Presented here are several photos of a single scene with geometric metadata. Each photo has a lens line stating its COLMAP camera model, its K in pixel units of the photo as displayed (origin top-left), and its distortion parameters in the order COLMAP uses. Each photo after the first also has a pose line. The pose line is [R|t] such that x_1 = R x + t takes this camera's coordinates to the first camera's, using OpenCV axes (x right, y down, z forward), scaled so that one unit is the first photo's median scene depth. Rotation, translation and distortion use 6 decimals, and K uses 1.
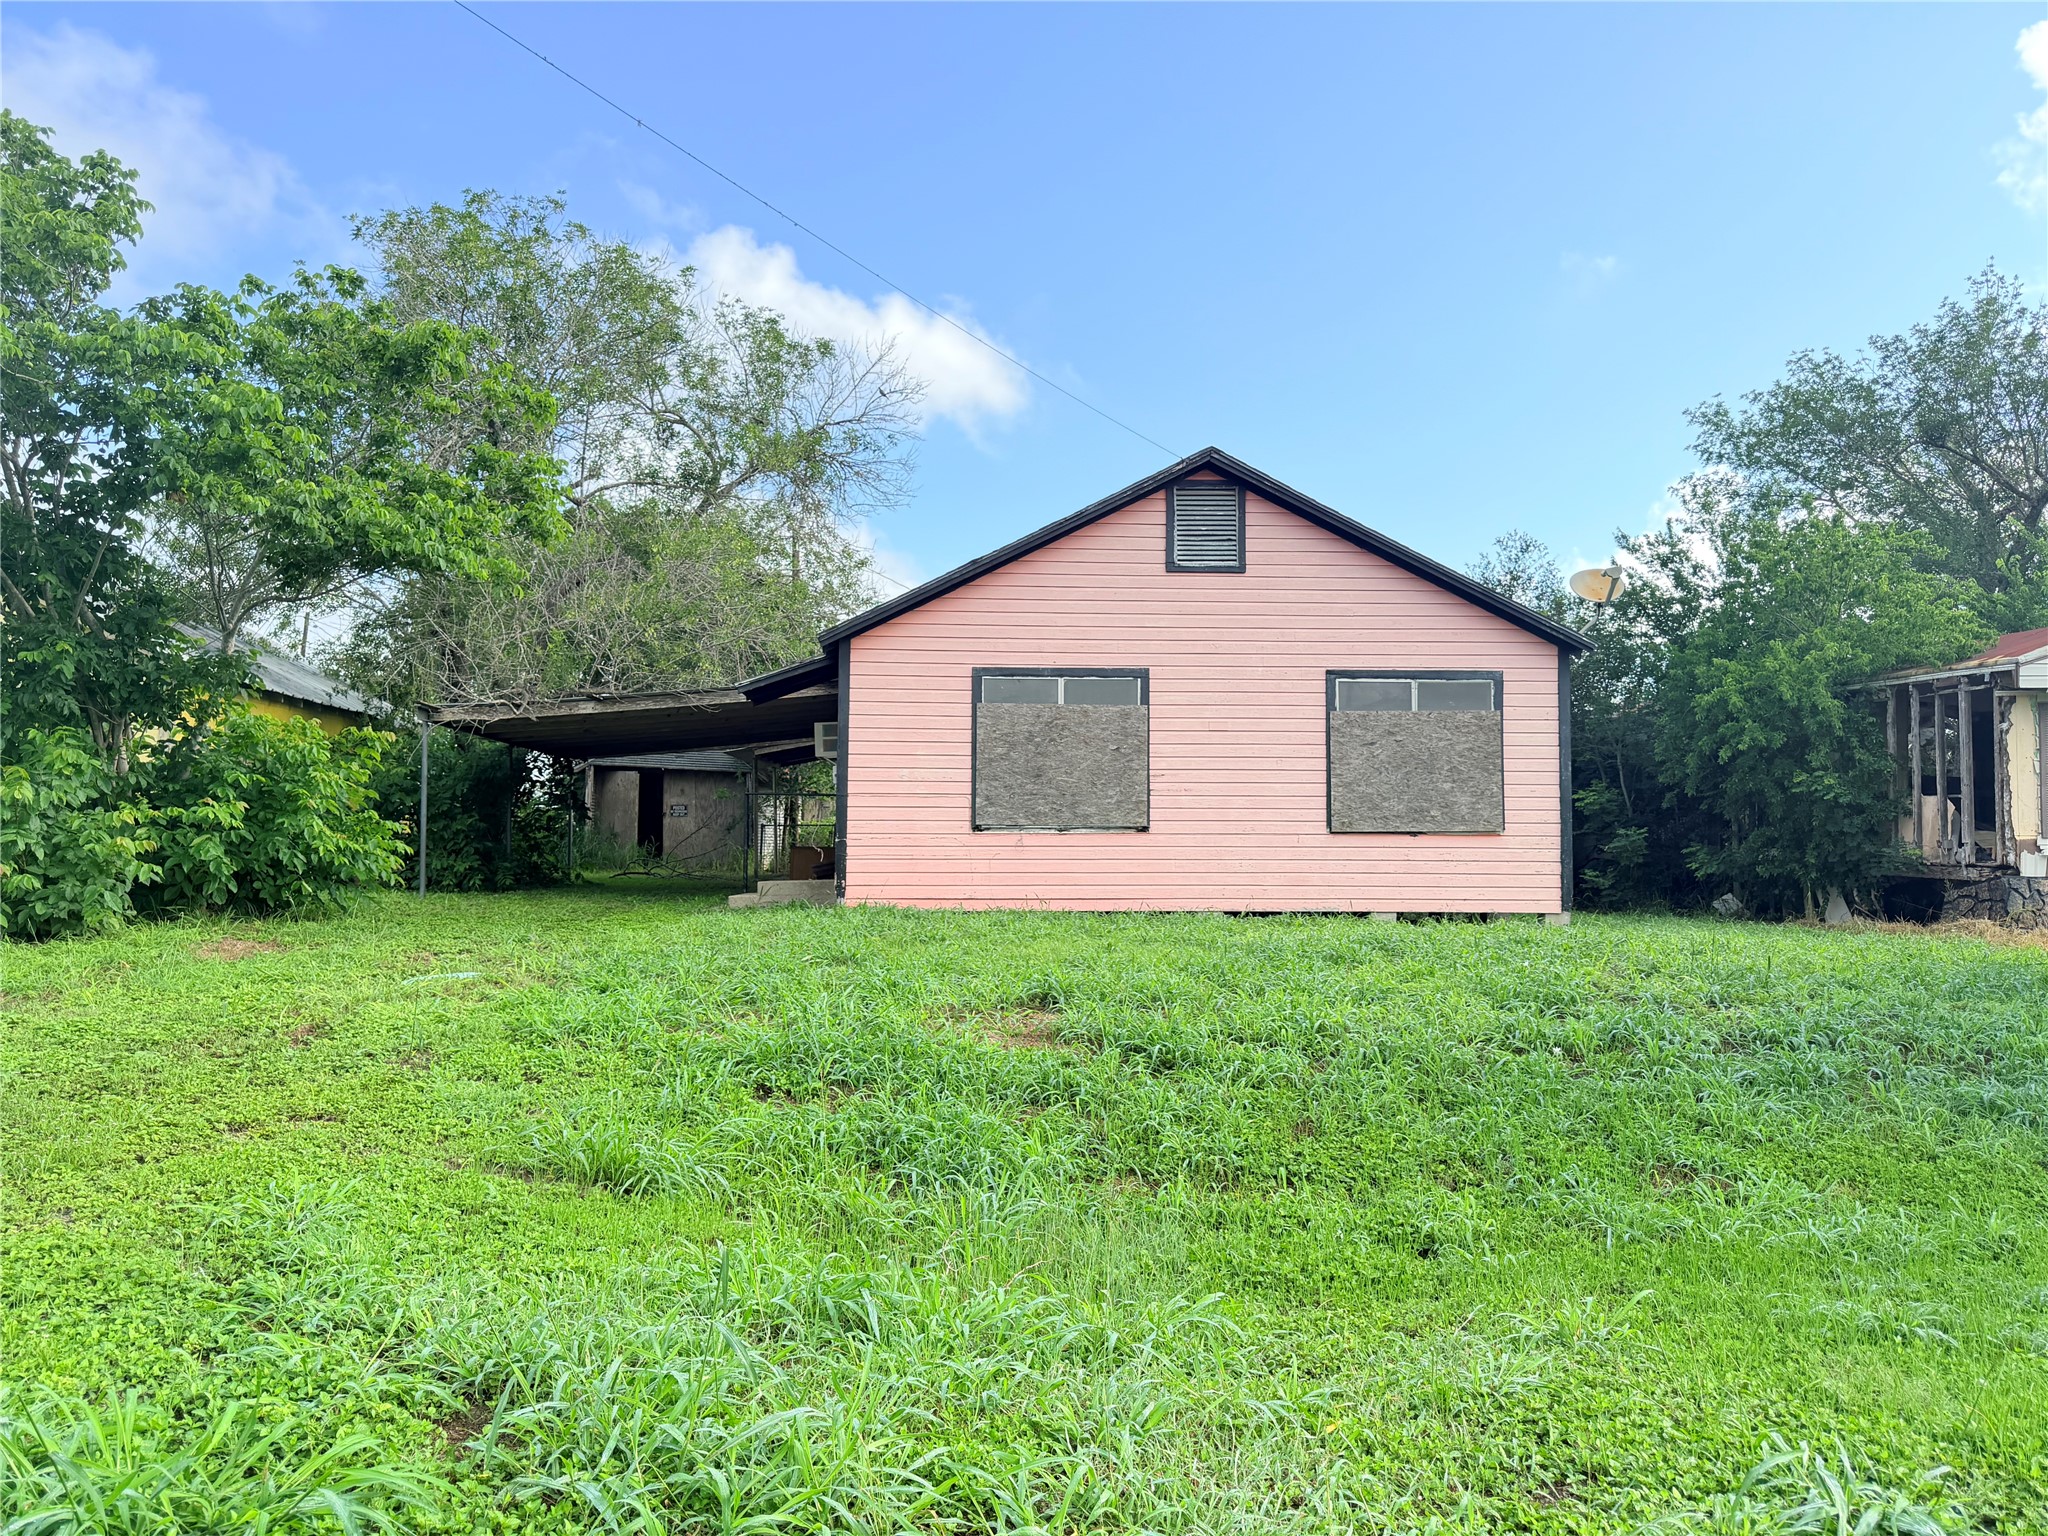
lens RADIAL K [[1460.4, 0, 1024.0], [0, 1460.4, 768.0], [0, 0, 1]] dist [0.093199, -0.119715]
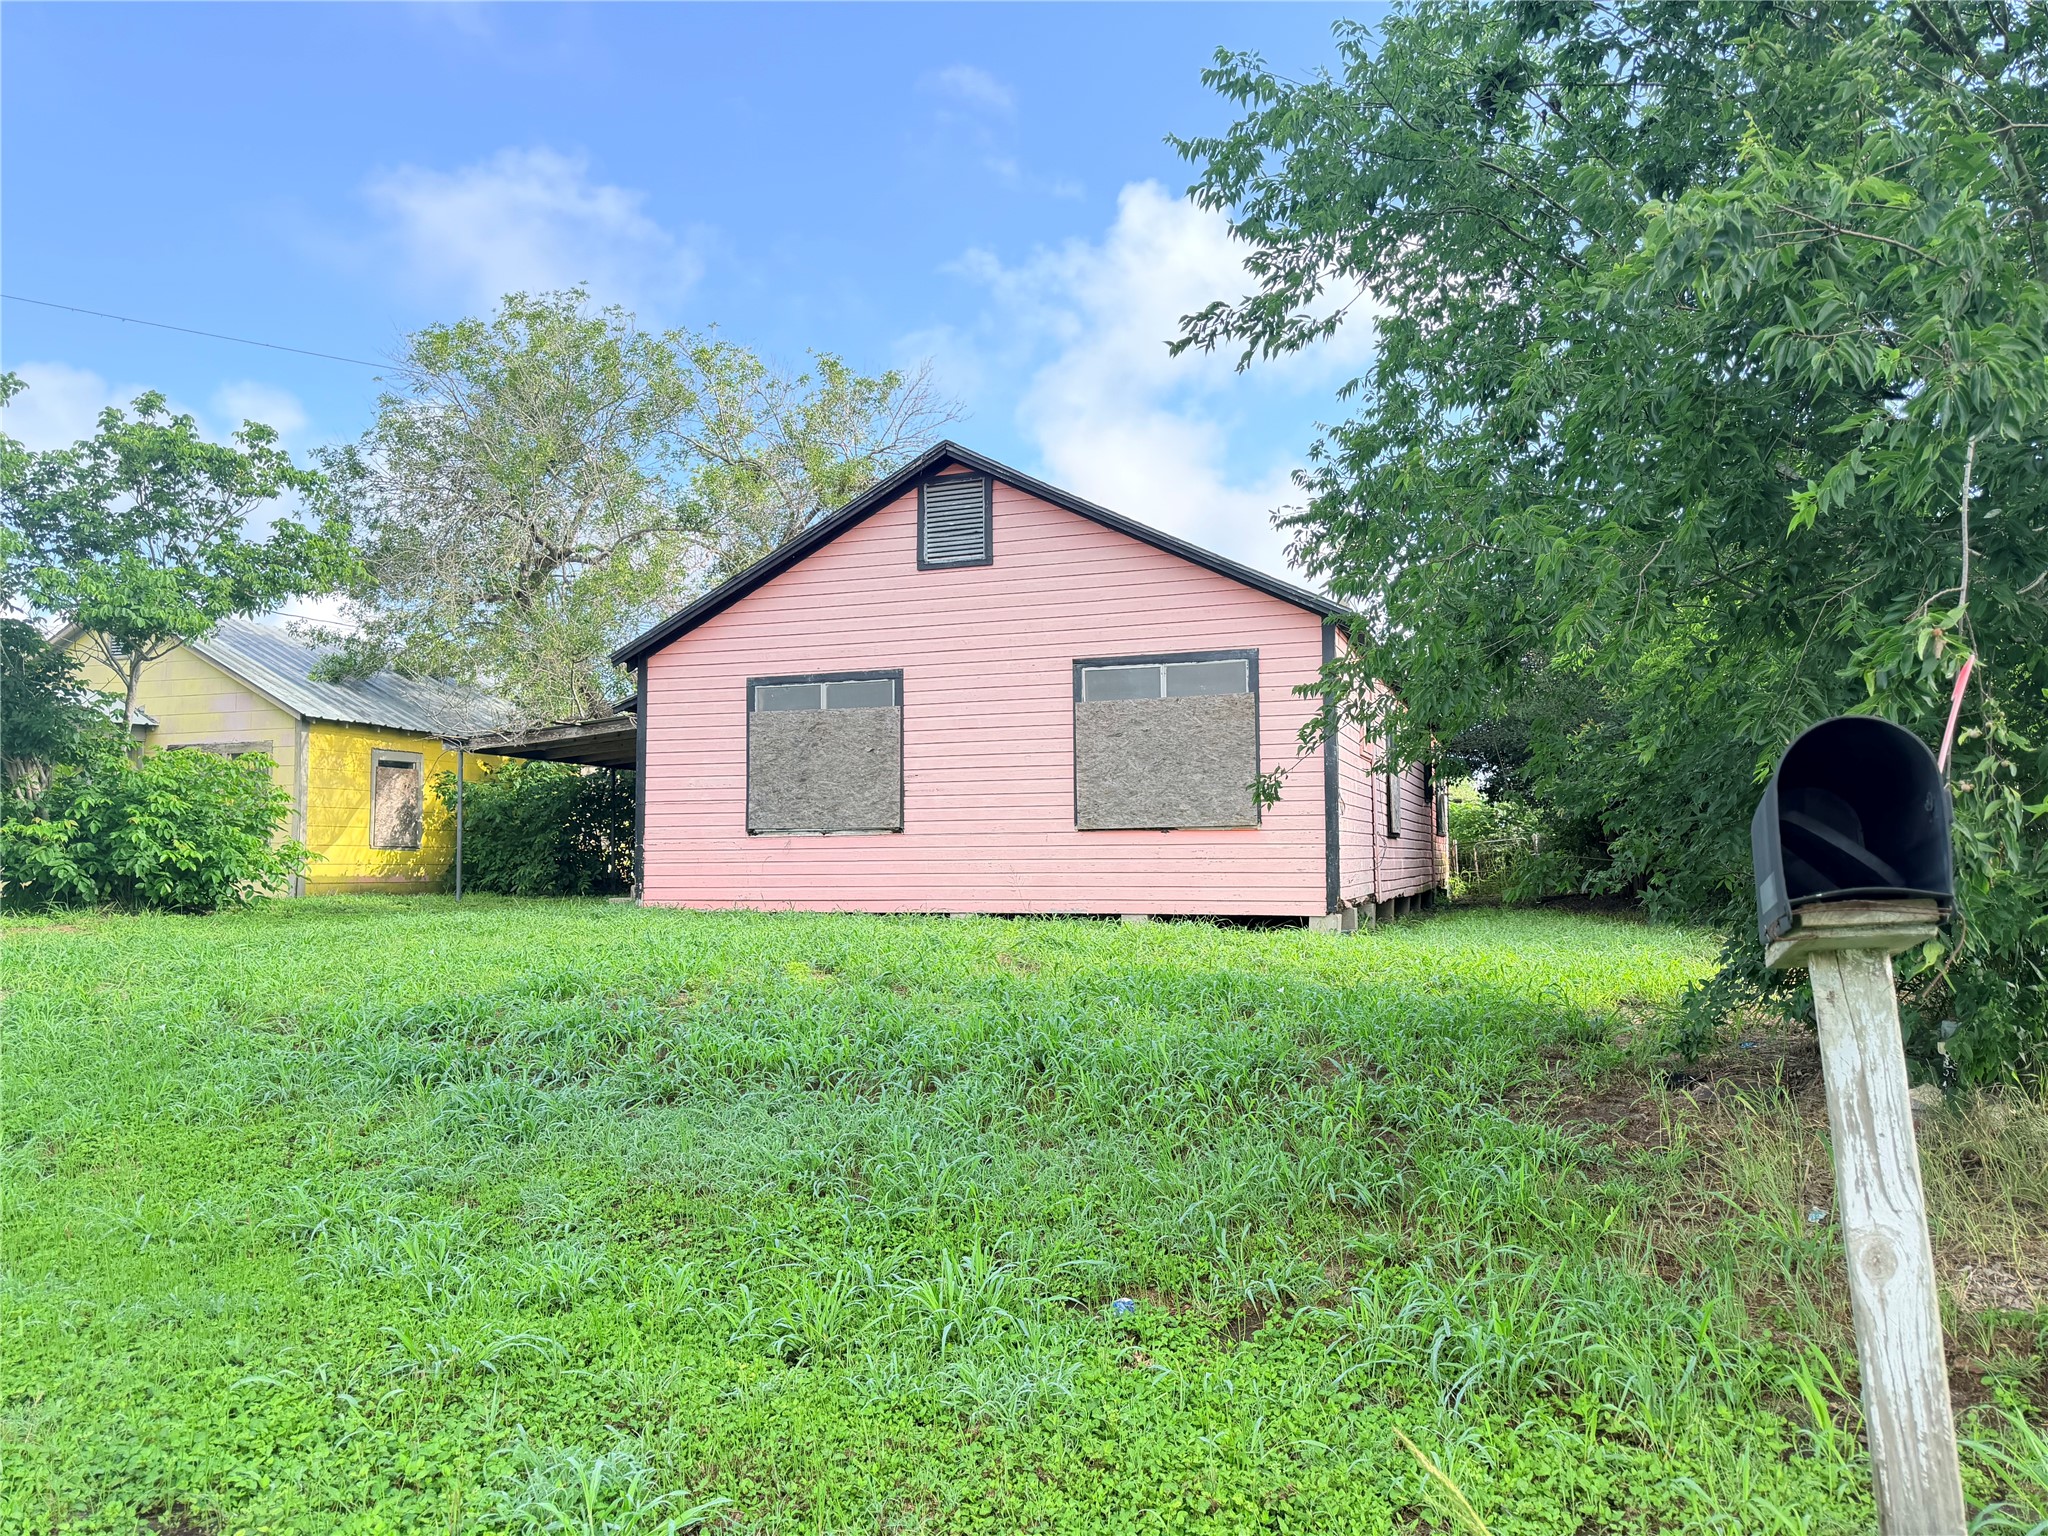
lens RADIAL K [[1460.4, 0, 1024.0], [0, 1460.4, 768.0], [0, 0, 1]] dist [0.093199, -0.119715]
pose [[0.915738, -0.034437, -0.400298, 0.555617], [0.031043, 0.999406, -0.014963, 0.016823], [0.400575, 0.001276, 0.916263, 0.119438]]
